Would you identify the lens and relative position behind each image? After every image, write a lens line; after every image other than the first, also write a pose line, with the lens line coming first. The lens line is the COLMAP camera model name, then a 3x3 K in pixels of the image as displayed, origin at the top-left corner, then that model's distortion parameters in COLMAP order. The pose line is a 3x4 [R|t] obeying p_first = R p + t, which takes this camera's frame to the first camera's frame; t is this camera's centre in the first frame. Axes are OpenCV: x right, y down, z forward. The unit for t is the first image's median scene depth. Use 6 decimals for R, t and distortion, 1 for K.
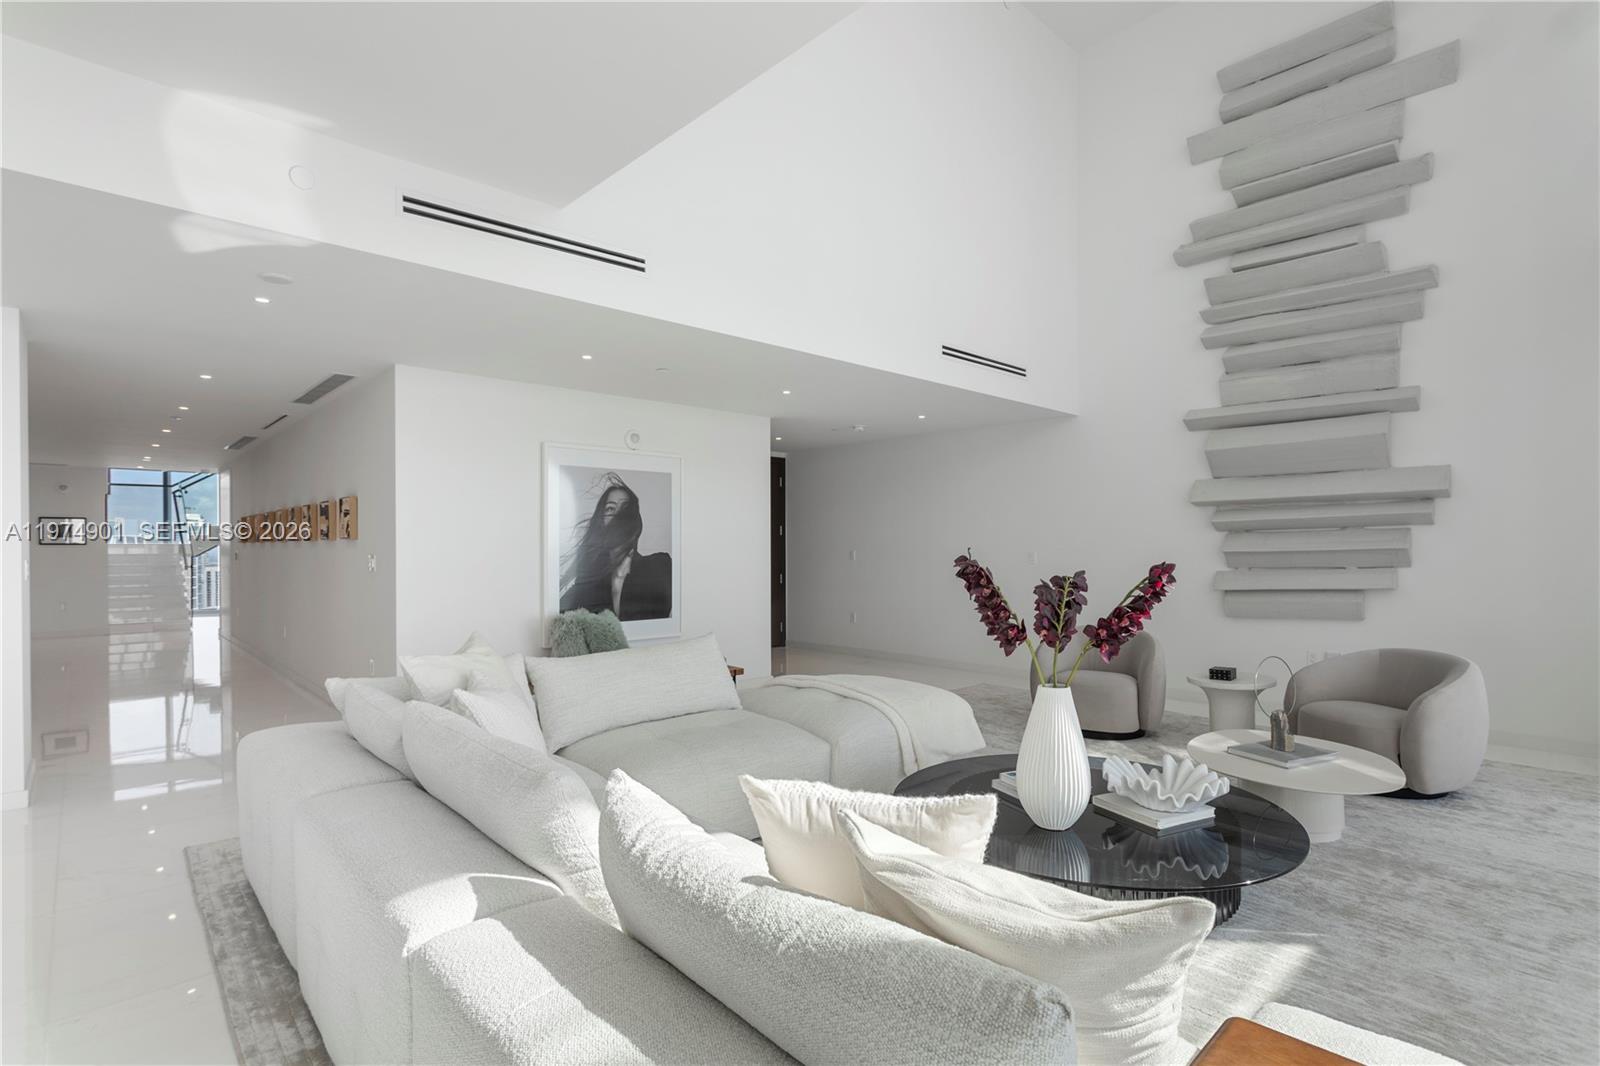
lens RADIAL K [[794.3, 0, 803.3], [0, 794.3, 548.8], [0, 0, 1]] dist [-0.001747, -0.000013]
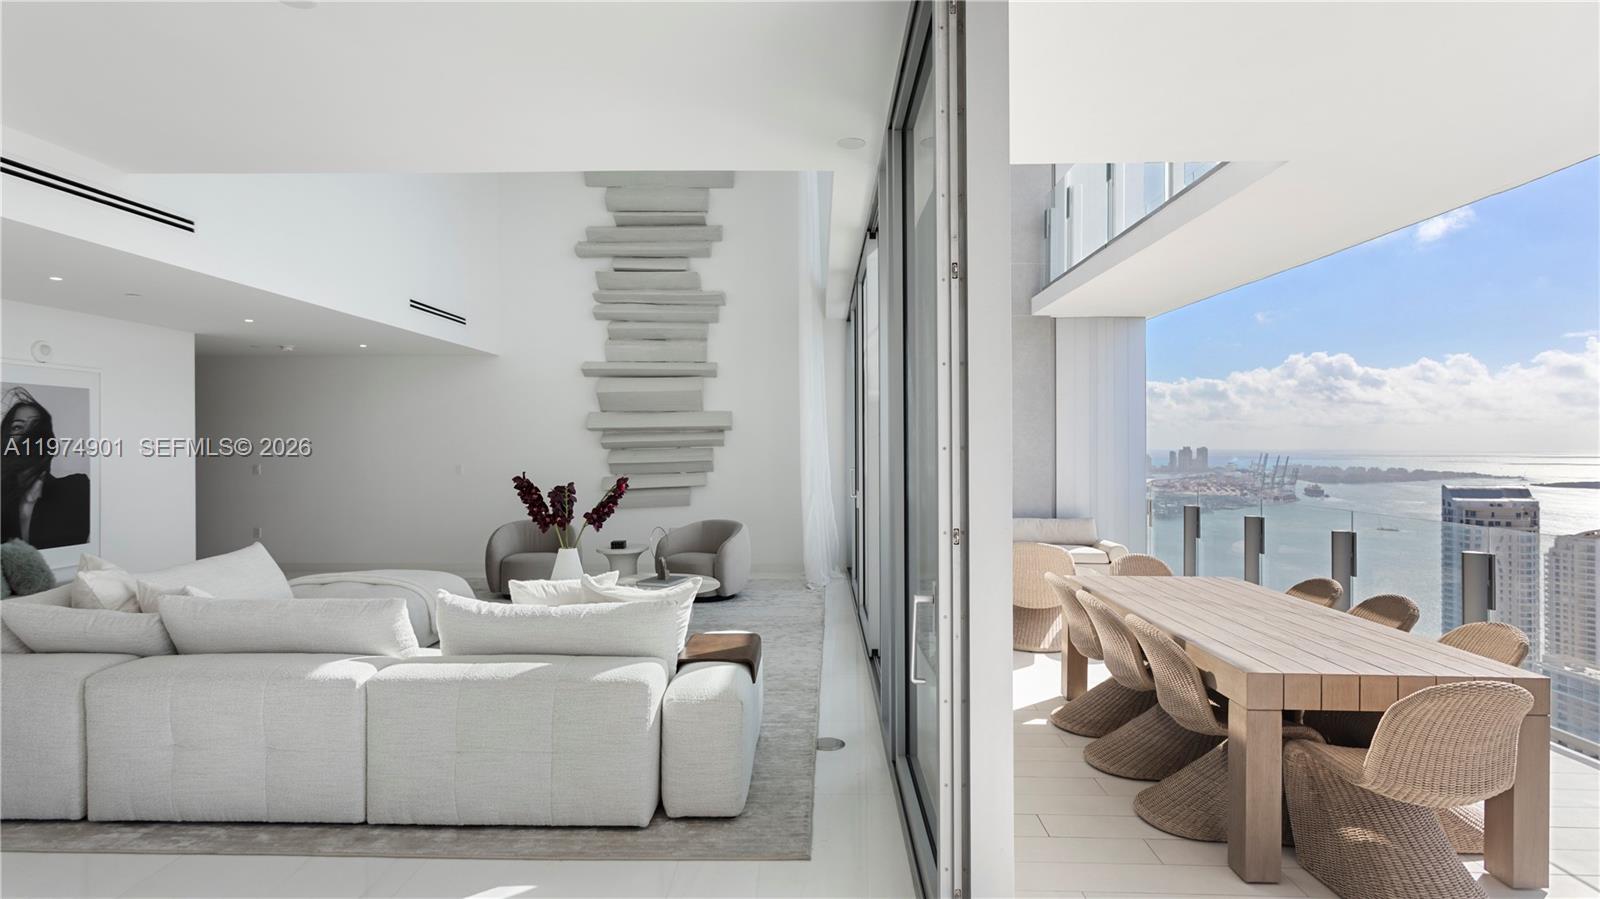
lens RADIAL K [[799.5, 0, 800.0], [0, 799.5, 449.5], [0, 0, 1]] dist [0.000310, -0.000913]
pose [[0.708411, -0.004132, 0.705788, -0.260895], [0.006200, 0.999981, -0.000369, -0.019701], [-0.705773, 0.004637, 0.708423, -0.284869]]
